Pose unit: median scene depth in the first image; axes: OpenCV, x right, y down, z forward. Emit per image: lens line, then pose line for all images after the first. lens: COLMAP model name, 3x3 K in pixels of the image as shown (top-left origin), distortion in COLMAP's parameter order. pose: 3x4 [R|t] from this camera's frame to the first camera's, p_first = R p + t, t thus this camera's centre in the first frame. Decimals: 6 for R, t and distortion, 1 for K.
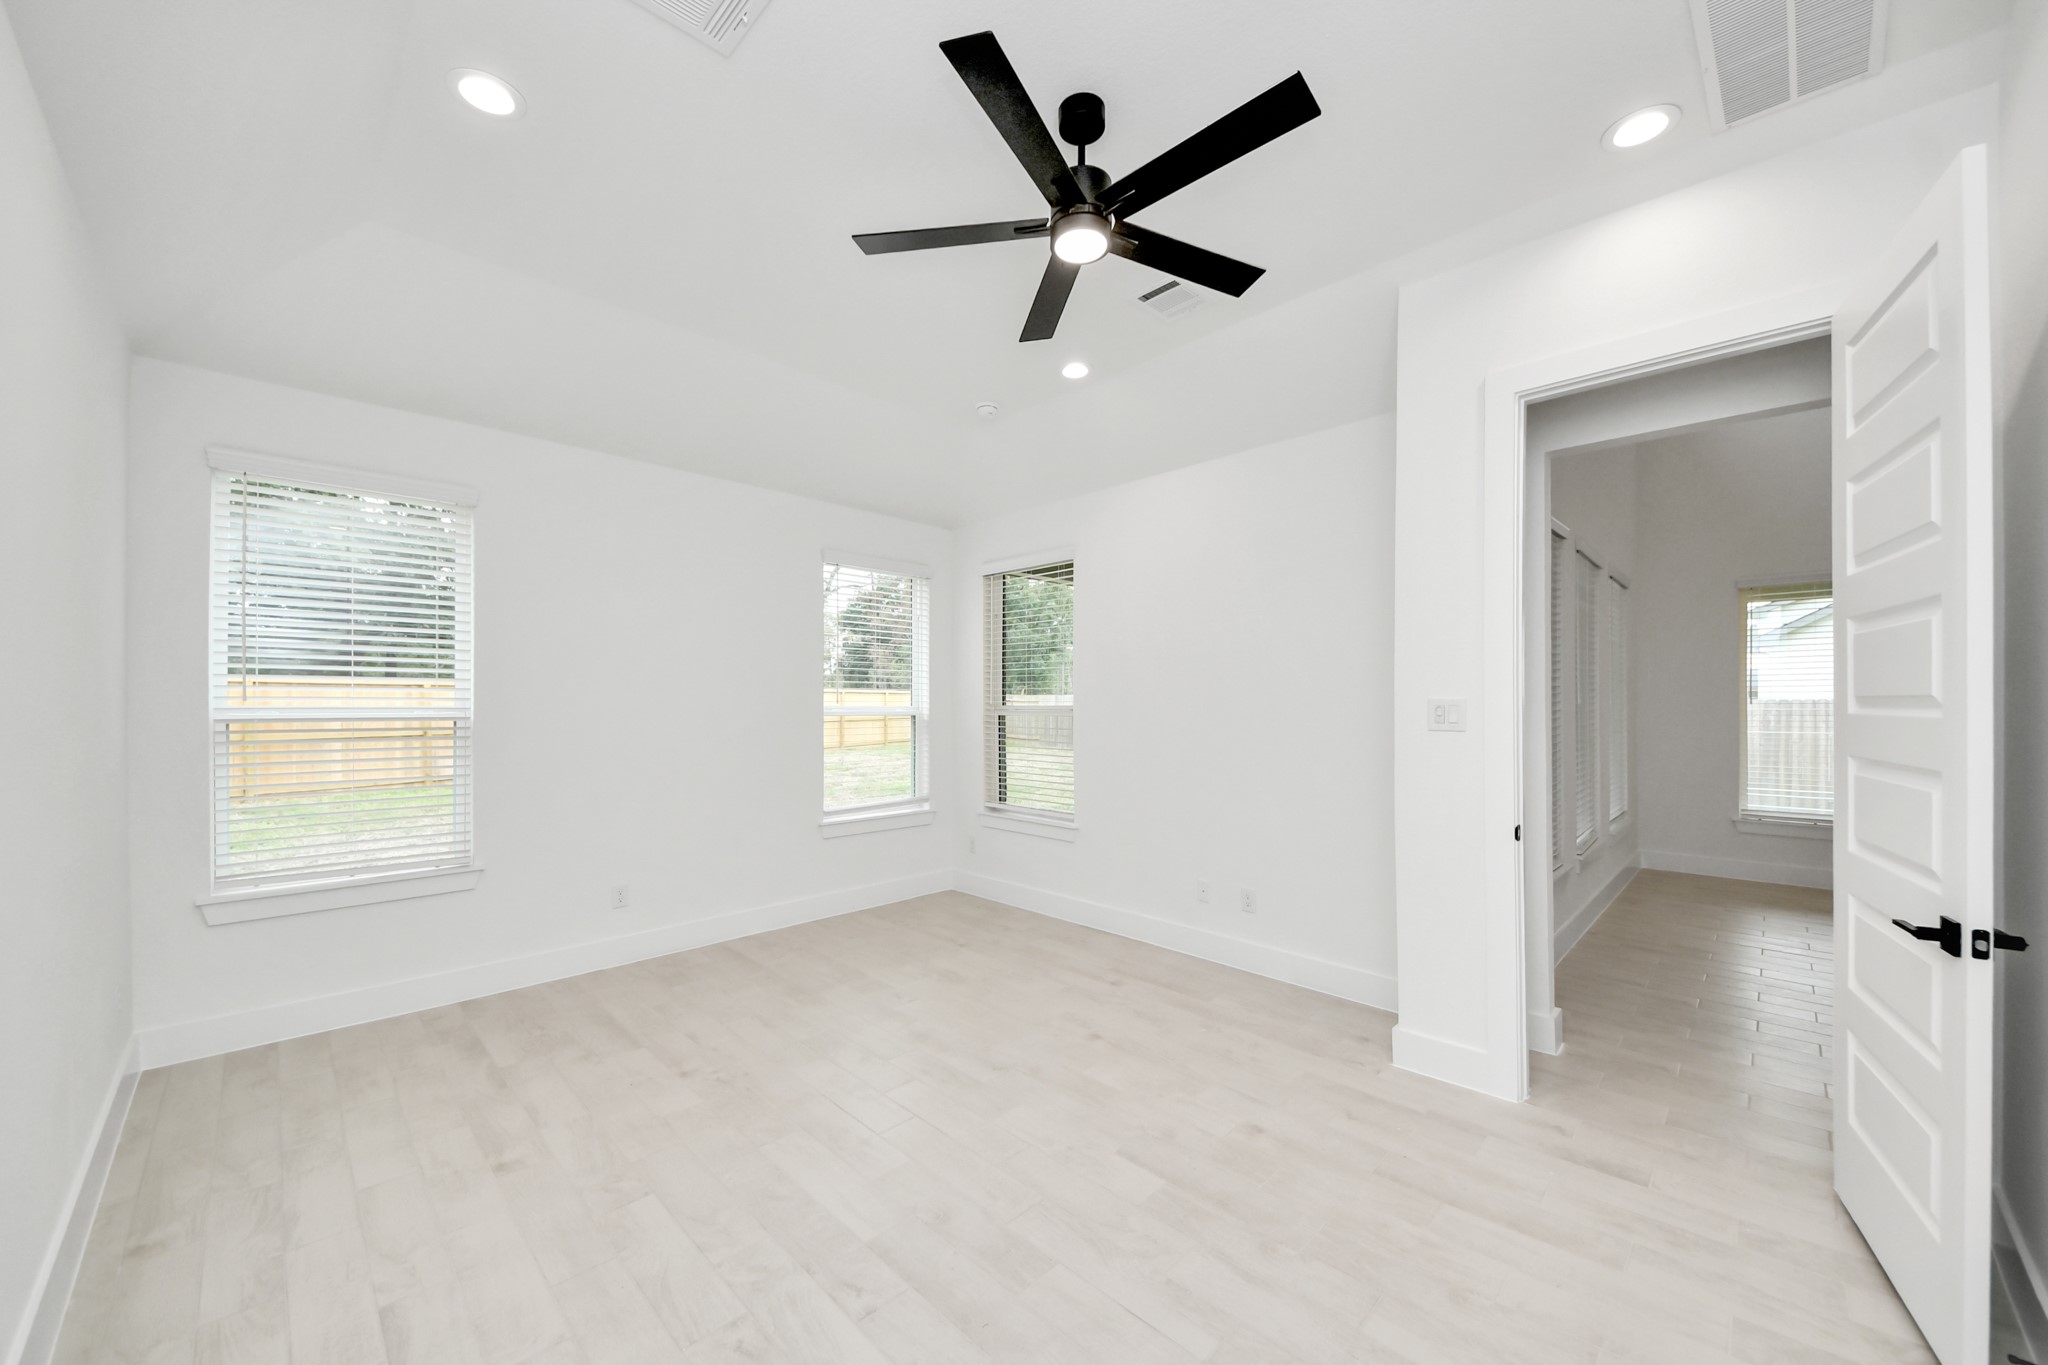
lens RADIAL K [[739.8, 0, 1010.5], [0, 739.8, 699.8], [0, 0, 1]] dist [0.053794, -0.000222]
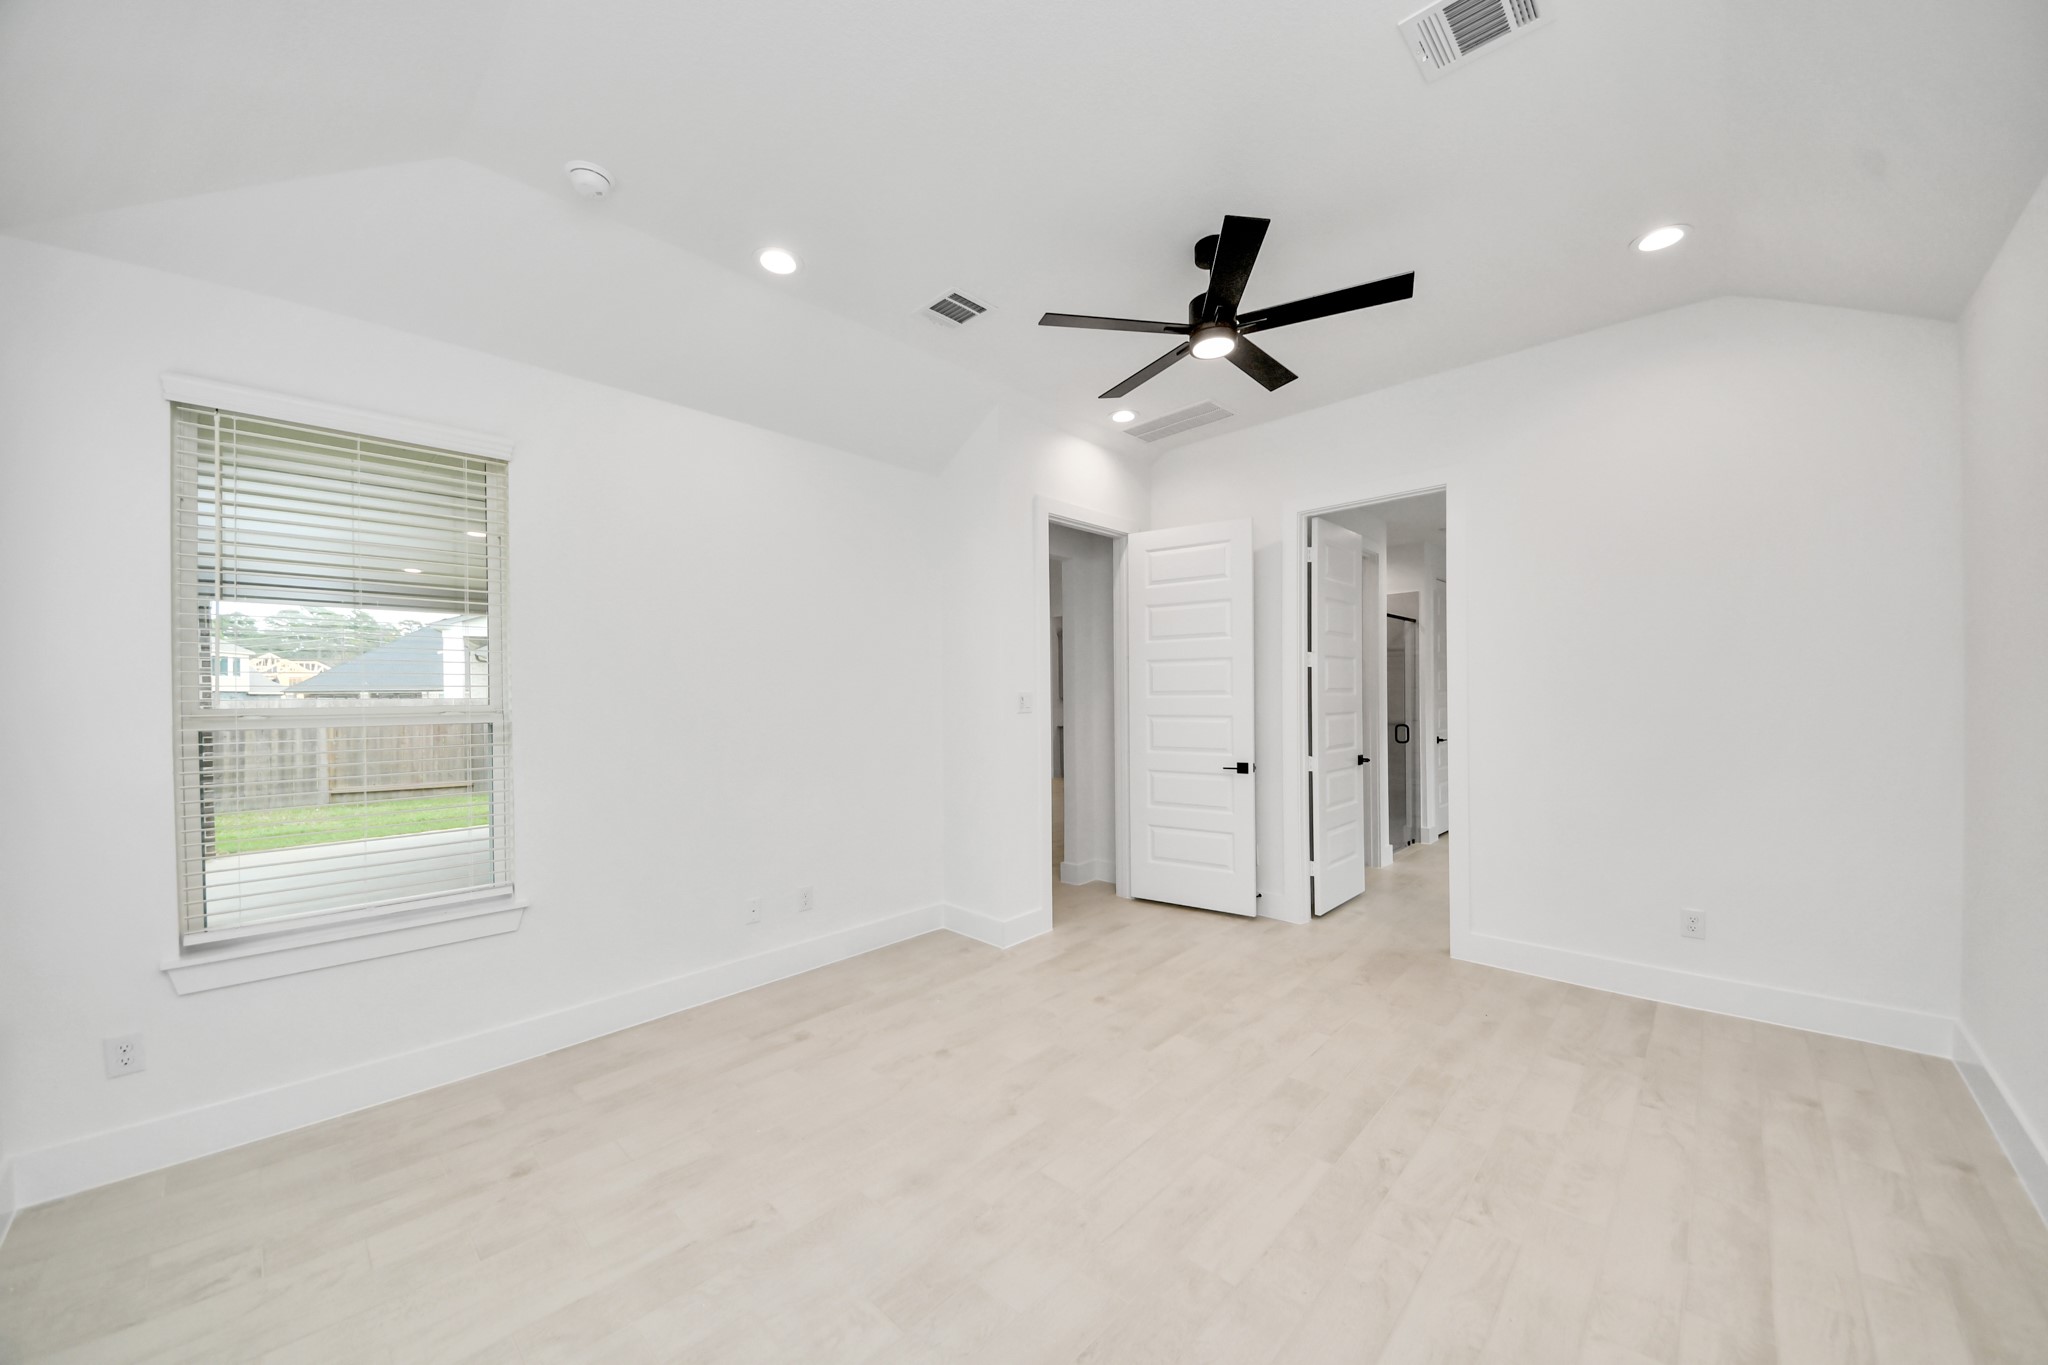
lens RADIAL K [[739.8, 0, 1010.5], [0, 739.8, 699.8], [0, 0, 1]] dist [0.053794, -0.000222]
pose [[-0.014986, -0.012218, 0.999813, -1.173671], [0.002418, 0.999922, 0.012256, -0.005159], [-0.999885, 0.002602, -0.014955, 1.327943]]
